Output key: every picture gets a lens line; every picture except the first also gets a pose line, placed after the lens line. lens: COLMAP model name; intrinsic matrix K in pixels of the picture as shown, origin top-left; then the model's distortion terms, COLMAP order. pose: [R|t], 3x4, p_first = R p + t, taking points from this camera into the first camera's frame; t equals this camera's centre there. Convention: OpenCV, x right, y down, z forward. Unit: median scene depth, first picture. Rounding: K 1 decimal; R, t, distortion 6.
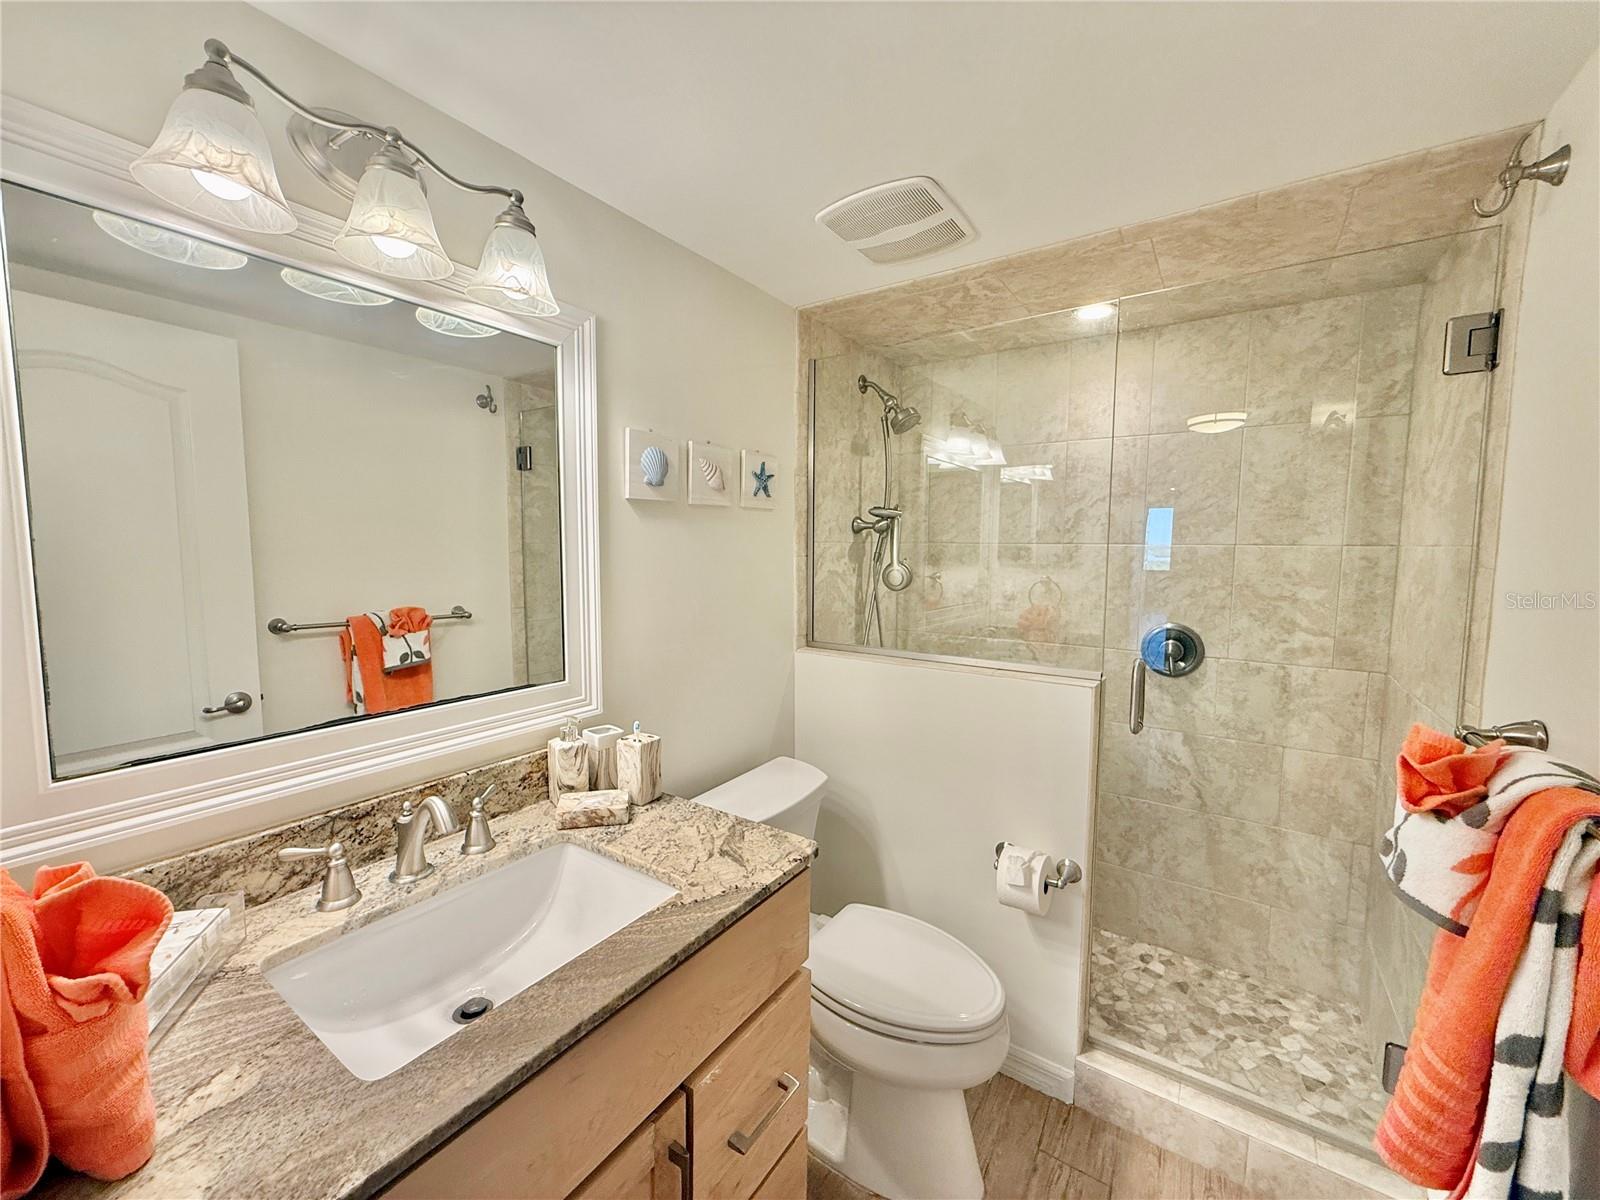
lens RADIAL K [[650.6, 0, 794.8], [0, 650.6, 596.5], [0, 0, 1]] dist [-0.000381, 0.000322]
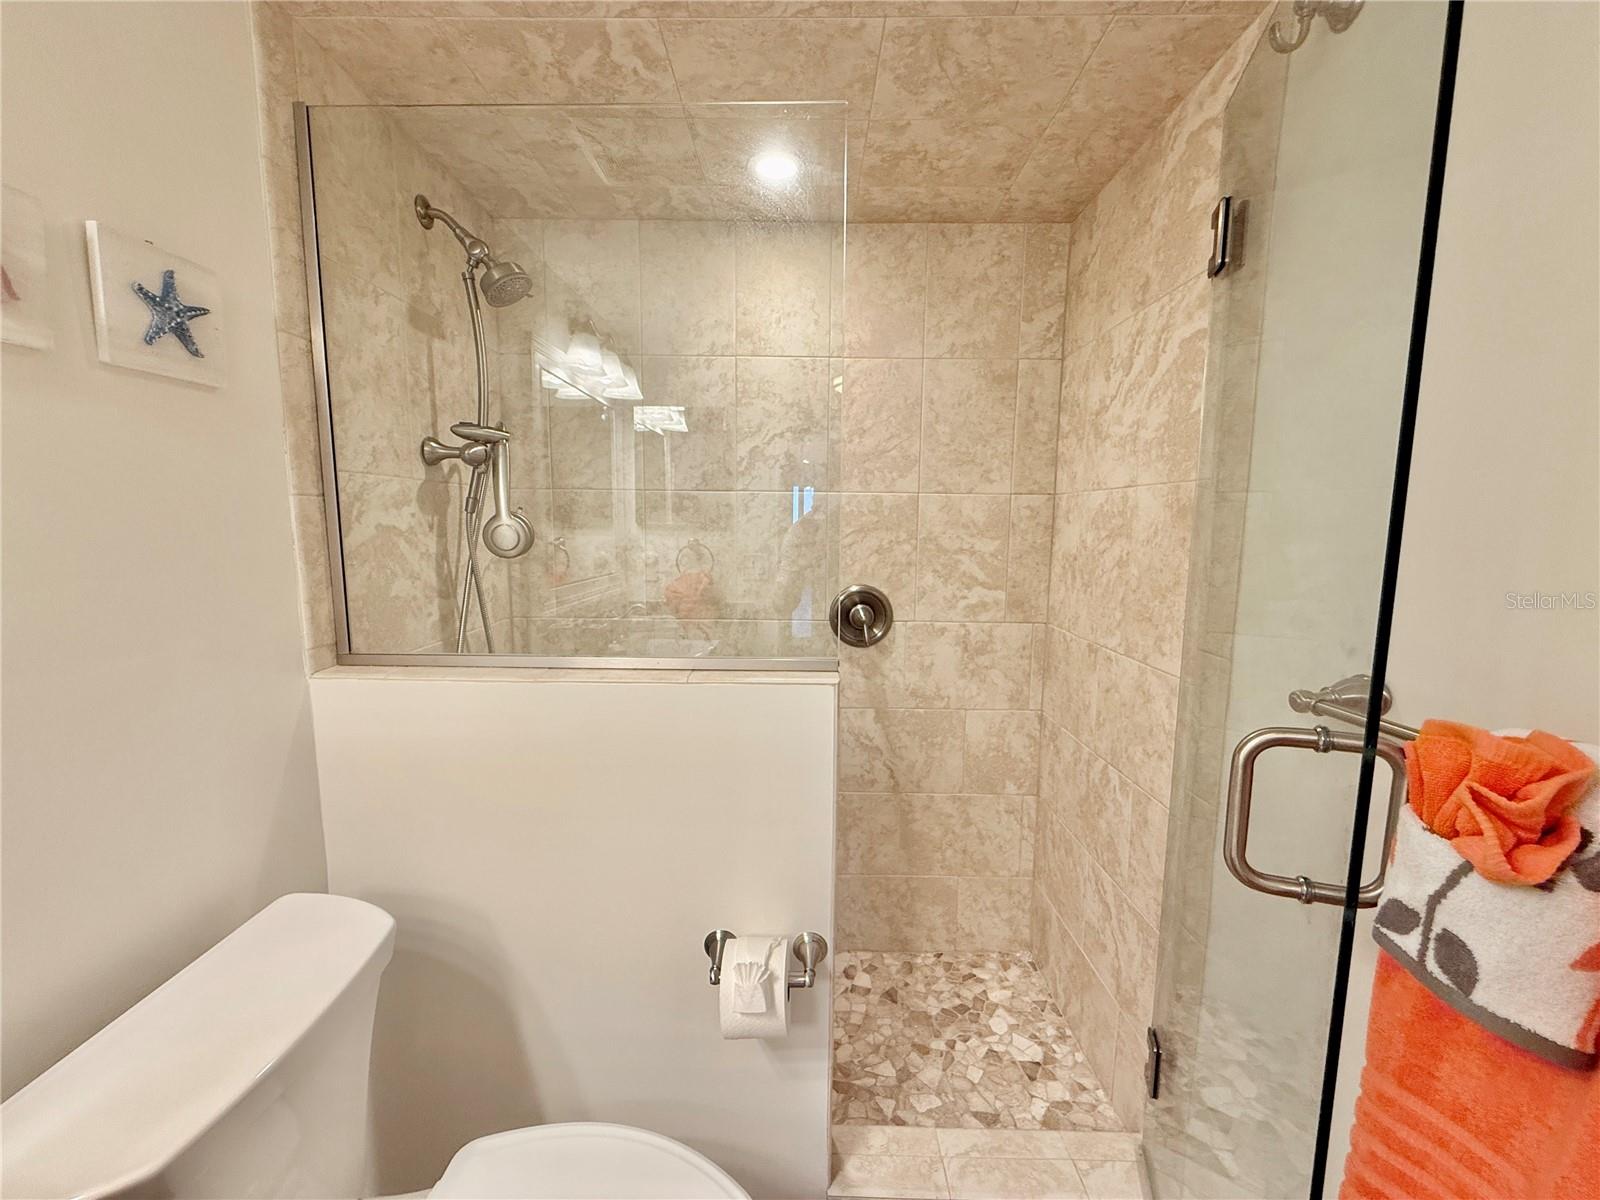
lens RADIAL K [[650.6, 0, 805.5], [0, 650.6, 600.1], [0, 0, 1]] dist [-0.000381, 0.000322]
pose [[0.827957, -0.067442, 0.556721, 0.044039], [0.042225, 0.997421, 0.058033, 0.008656], [-0.559199, -0.024541, 0.828670, 0.346701]]
